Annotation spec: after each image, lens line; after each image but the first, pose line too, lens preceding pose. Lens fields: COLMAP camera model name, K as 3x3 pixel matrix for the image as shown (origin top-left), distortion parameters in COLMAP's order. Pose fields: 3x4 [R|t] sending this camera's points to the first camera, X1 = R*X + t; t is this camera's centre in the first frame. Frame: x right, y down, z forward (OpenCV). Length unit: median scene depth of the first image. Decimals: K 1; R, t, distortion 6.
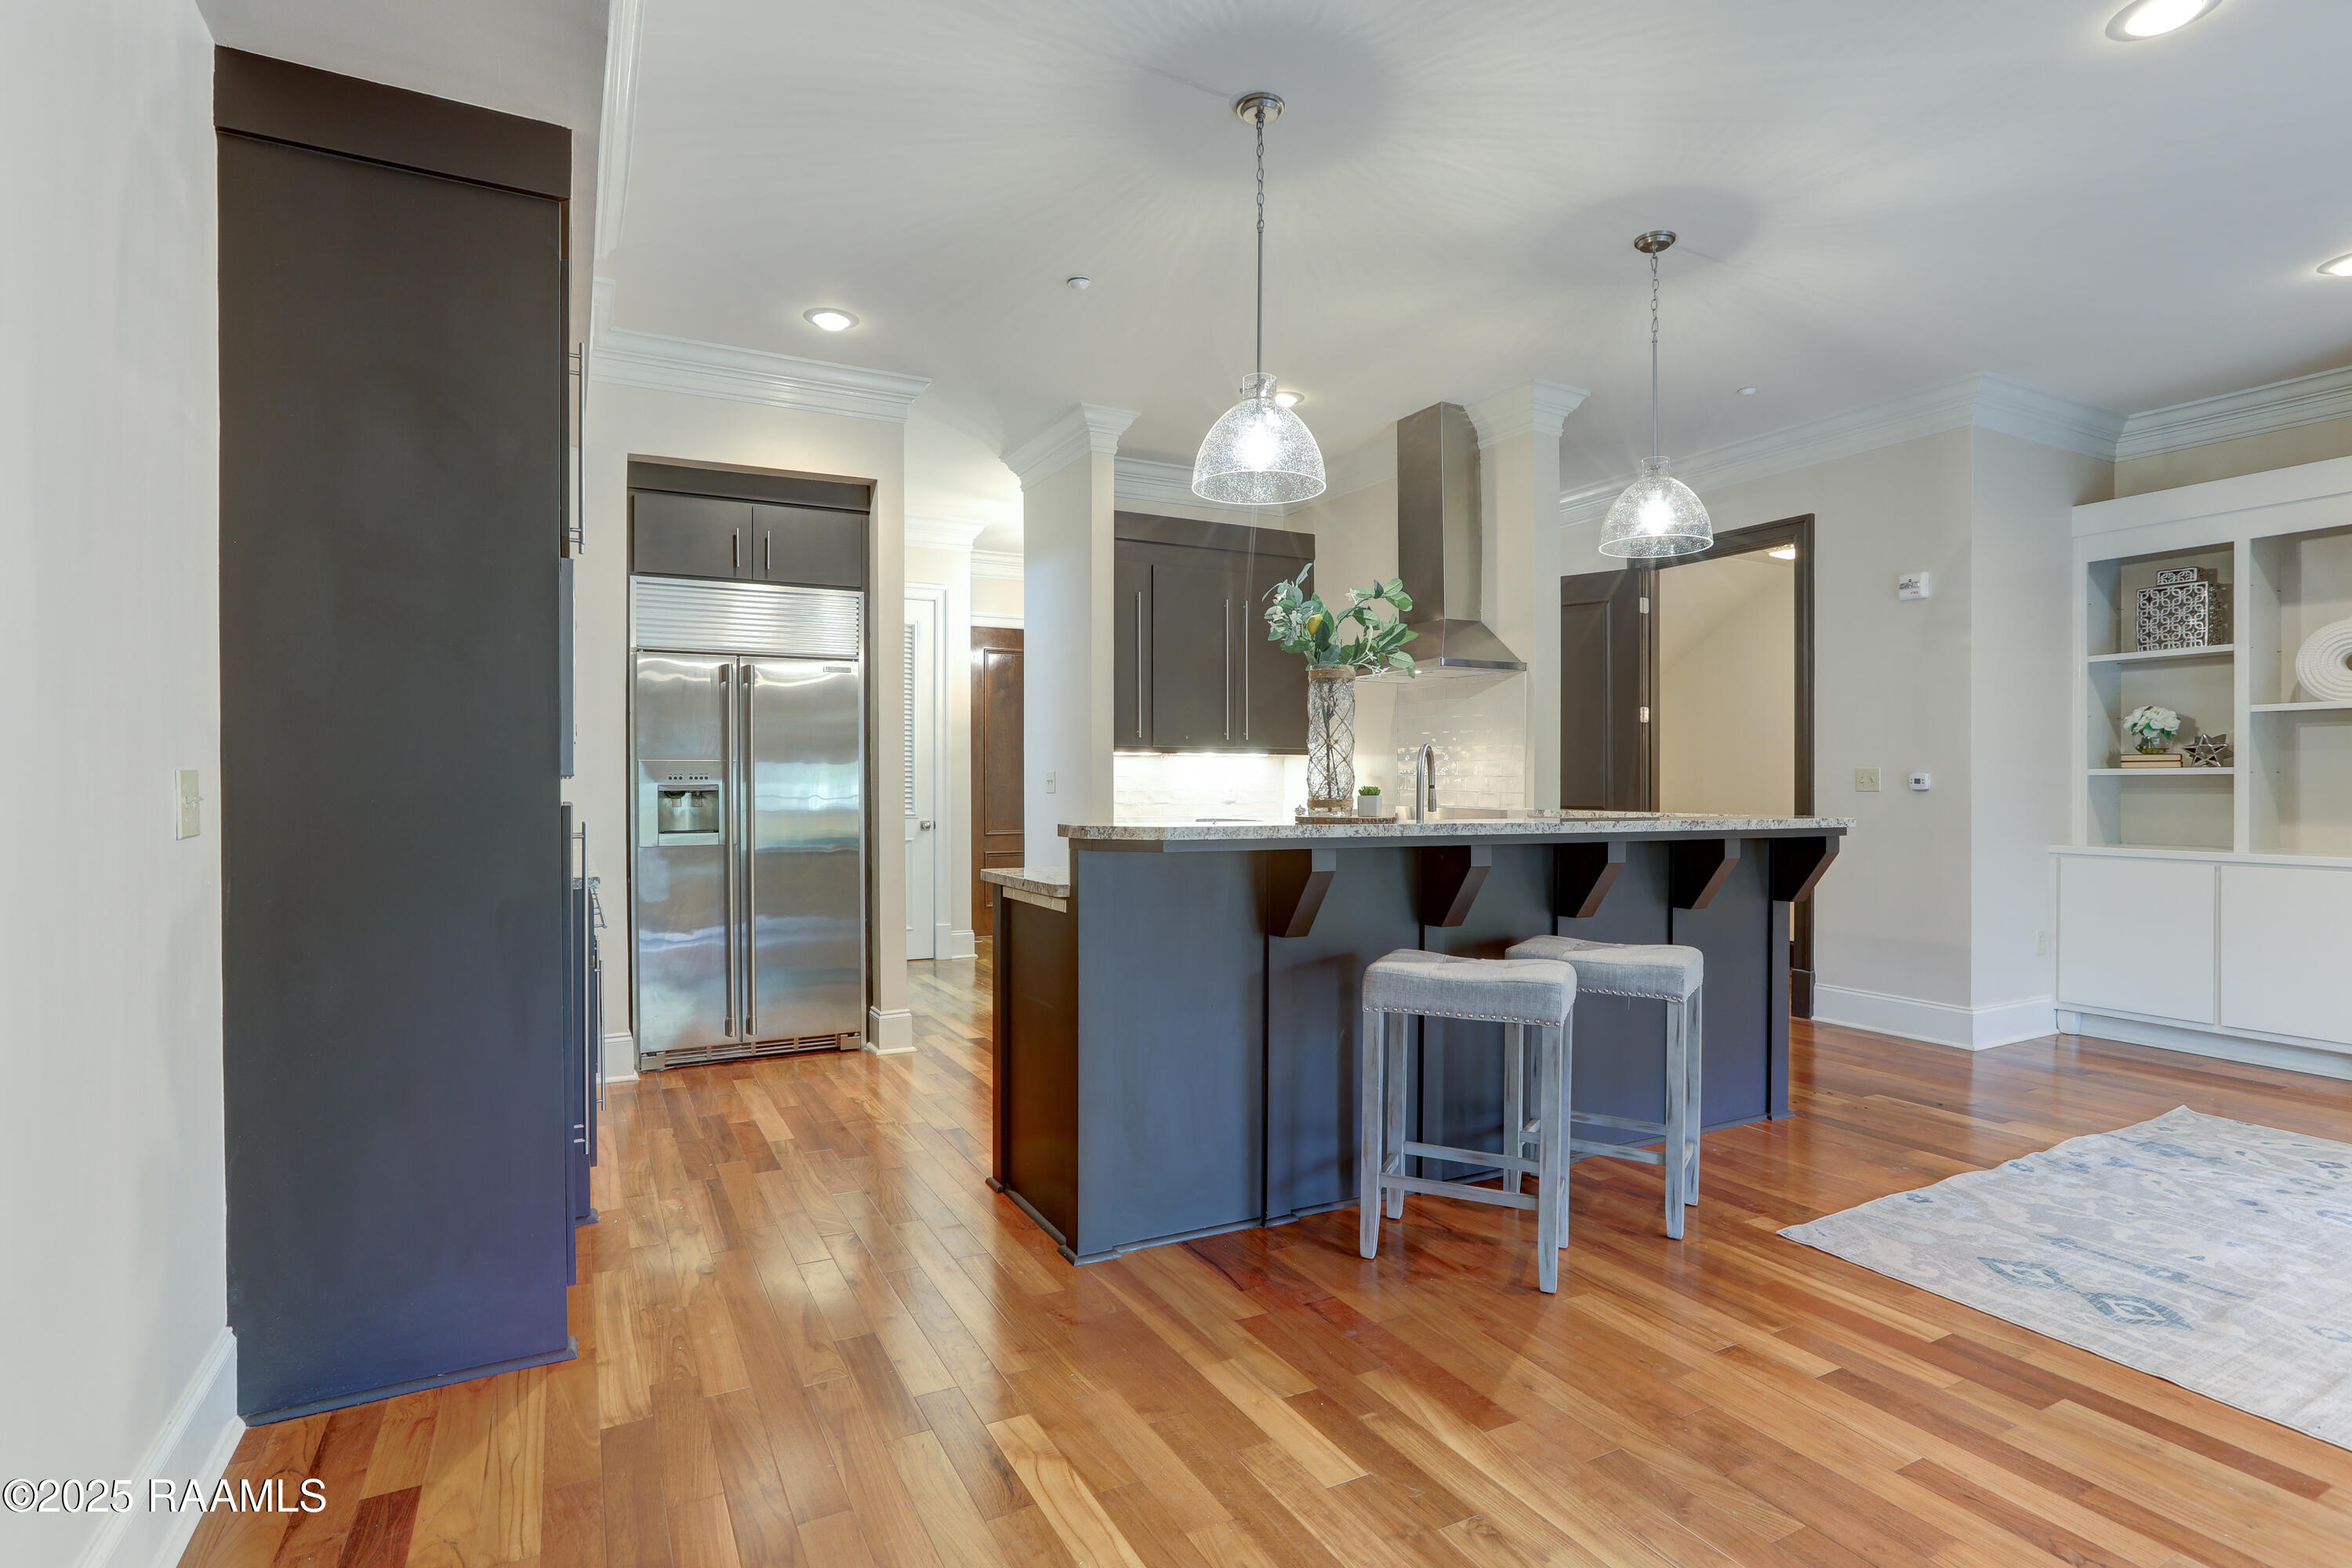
lens RADIAL K [[1163.8, 0, 1172.0], [0, 1163.8, 790.6], [0, 0, 1]] dist [-0.003217, 0.000979]
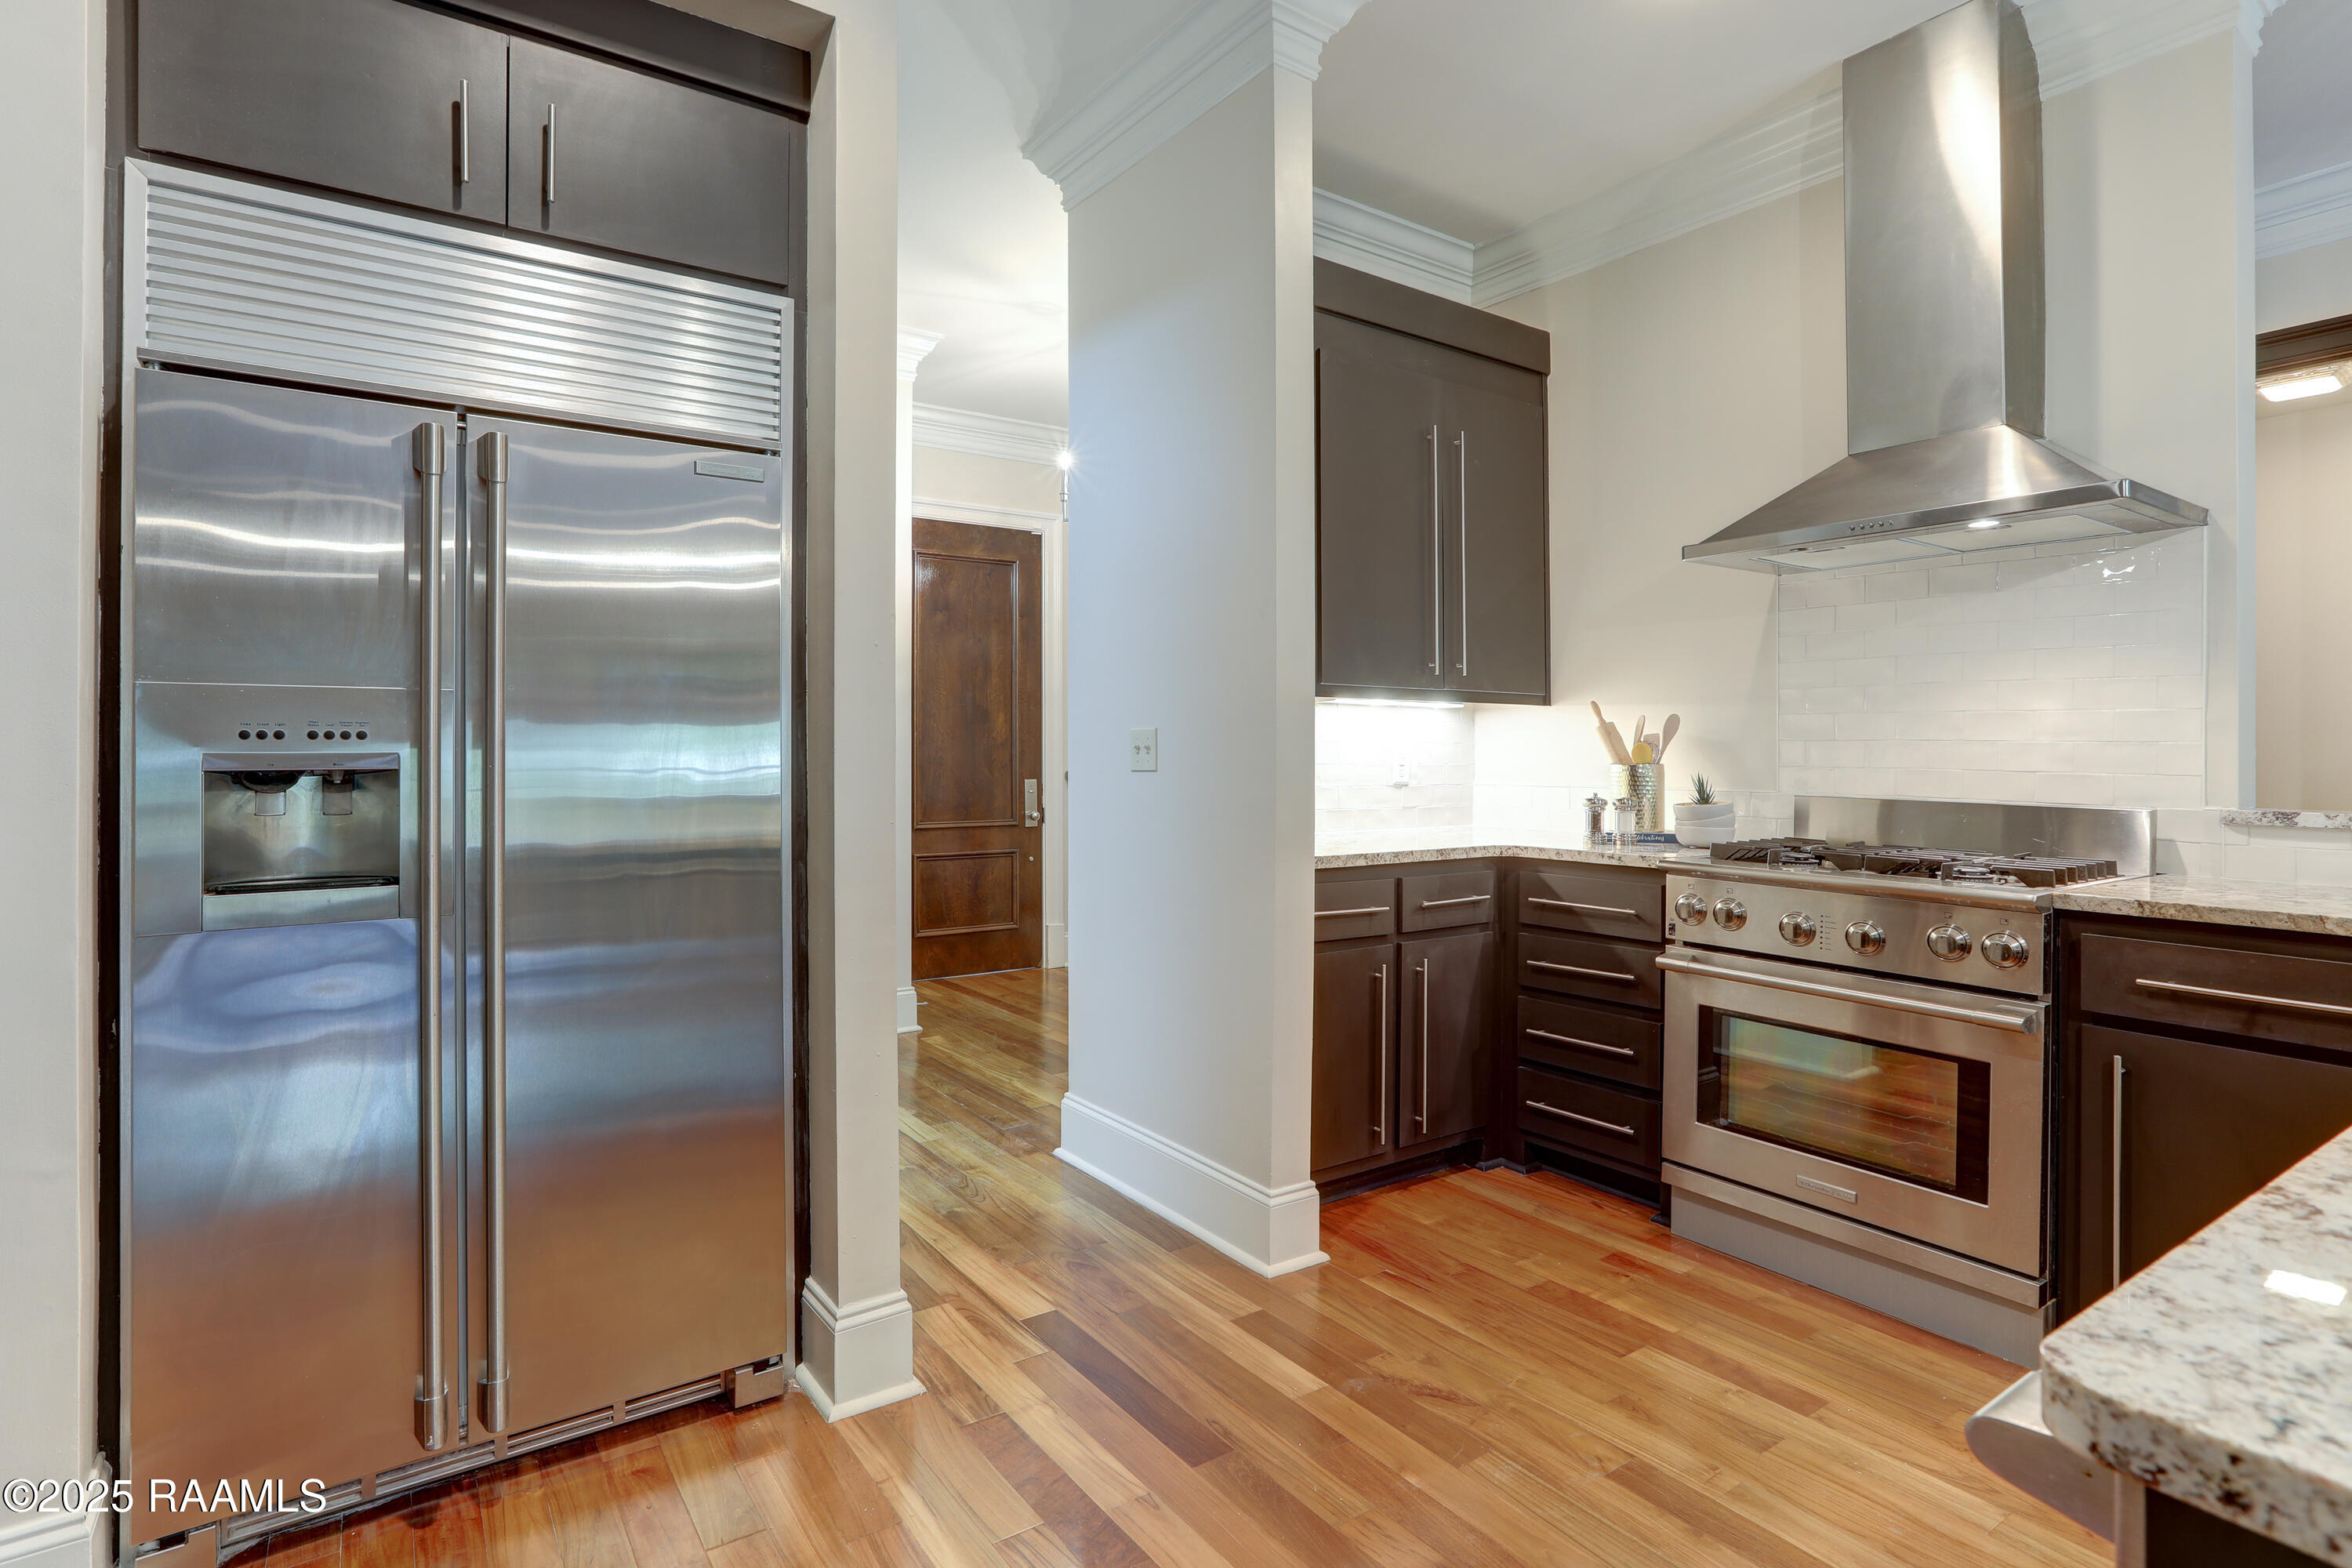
lens RADIAL K [[1163.8, 0, 1186.7], [0, 1163.8, 746.6], [0, 0, 1]] dist [-0.003217, 0.000979]
pose [[0.989321, 0.002234, 0.145733, -0.191753], [-0.000634, 0.999939, -0.011027, -0.003389], [-0.145749, 0.010817, 0.989263, 0.583939]]
